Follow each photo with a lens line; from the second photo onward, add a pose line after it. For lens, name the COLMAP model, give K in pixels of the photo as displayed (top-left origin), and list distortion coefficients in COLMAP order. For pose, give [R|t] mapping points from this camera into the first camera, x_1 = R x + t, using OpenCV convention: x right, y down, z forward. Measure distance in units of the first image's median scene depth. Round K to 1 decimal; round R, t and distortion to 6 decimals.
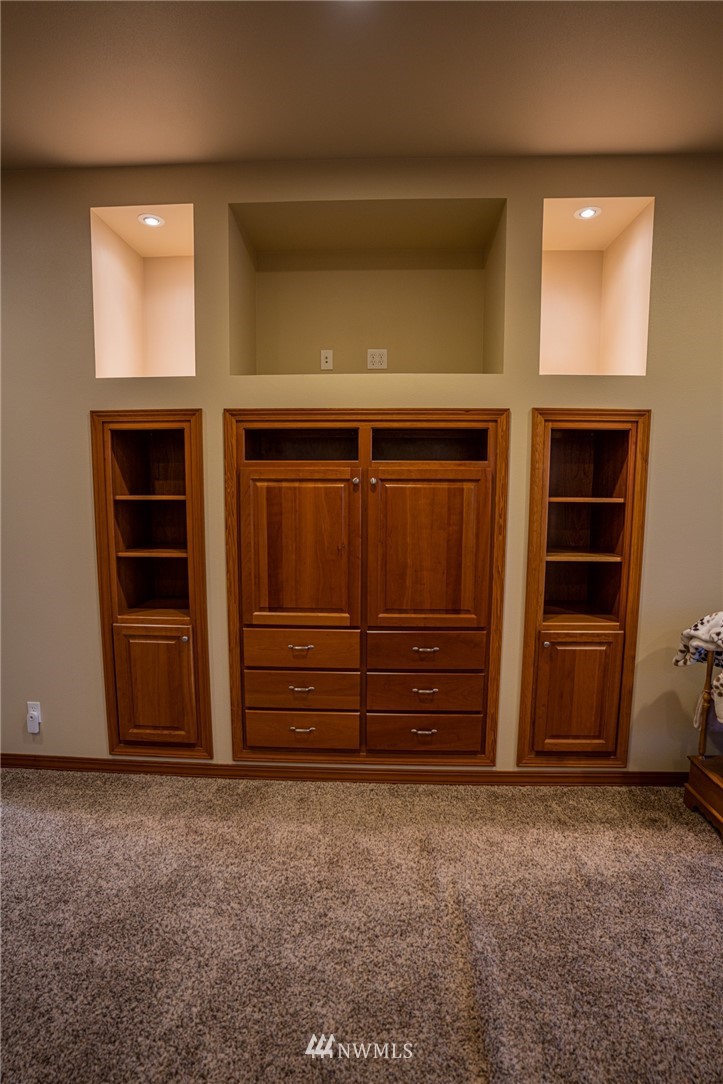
lens RADIAL K [[538.9, 0, 351.4], [0, 538.9, 543.1], [0, 0, 1]] dist [-0.076140, 0.033366]
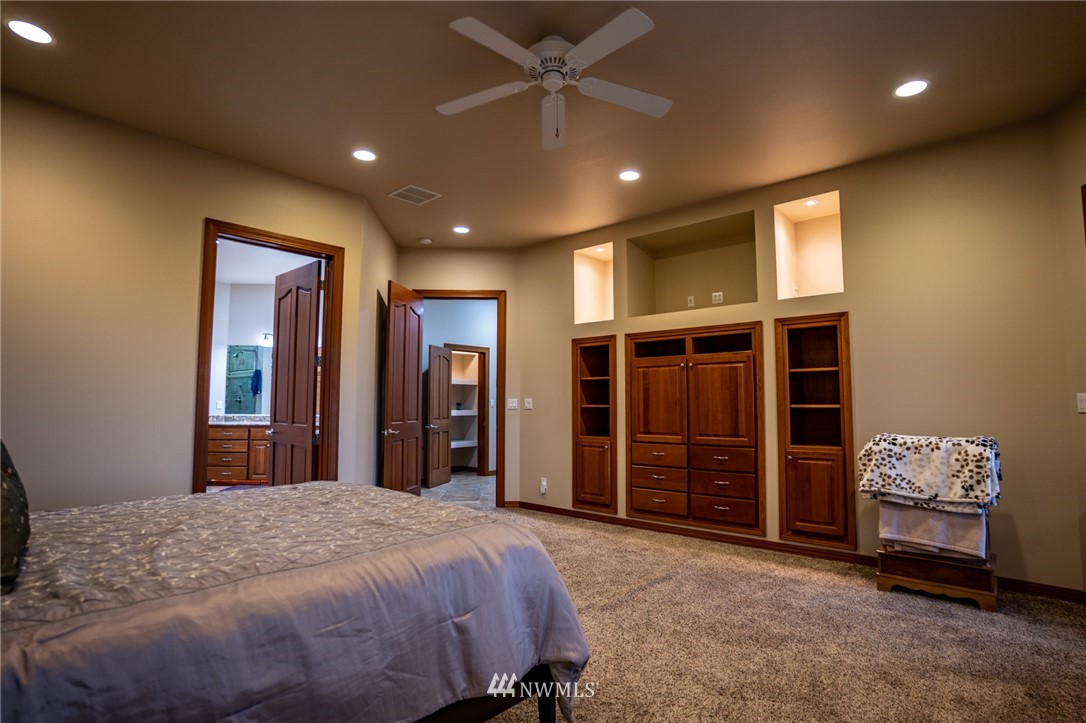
lens RADIAL K [[539.9, 0, 538.9], [0, 539.9, 361.2], [0, 0, 1]] dist [-0.076140, 0.033366]
pose [[0.774163, -0.051279, -0.630905, 0.803068], [-0.069915, 0.983687, -0.165743, 0.218918], [0.629113, 0.172422, 0.757950, -0.760962]]
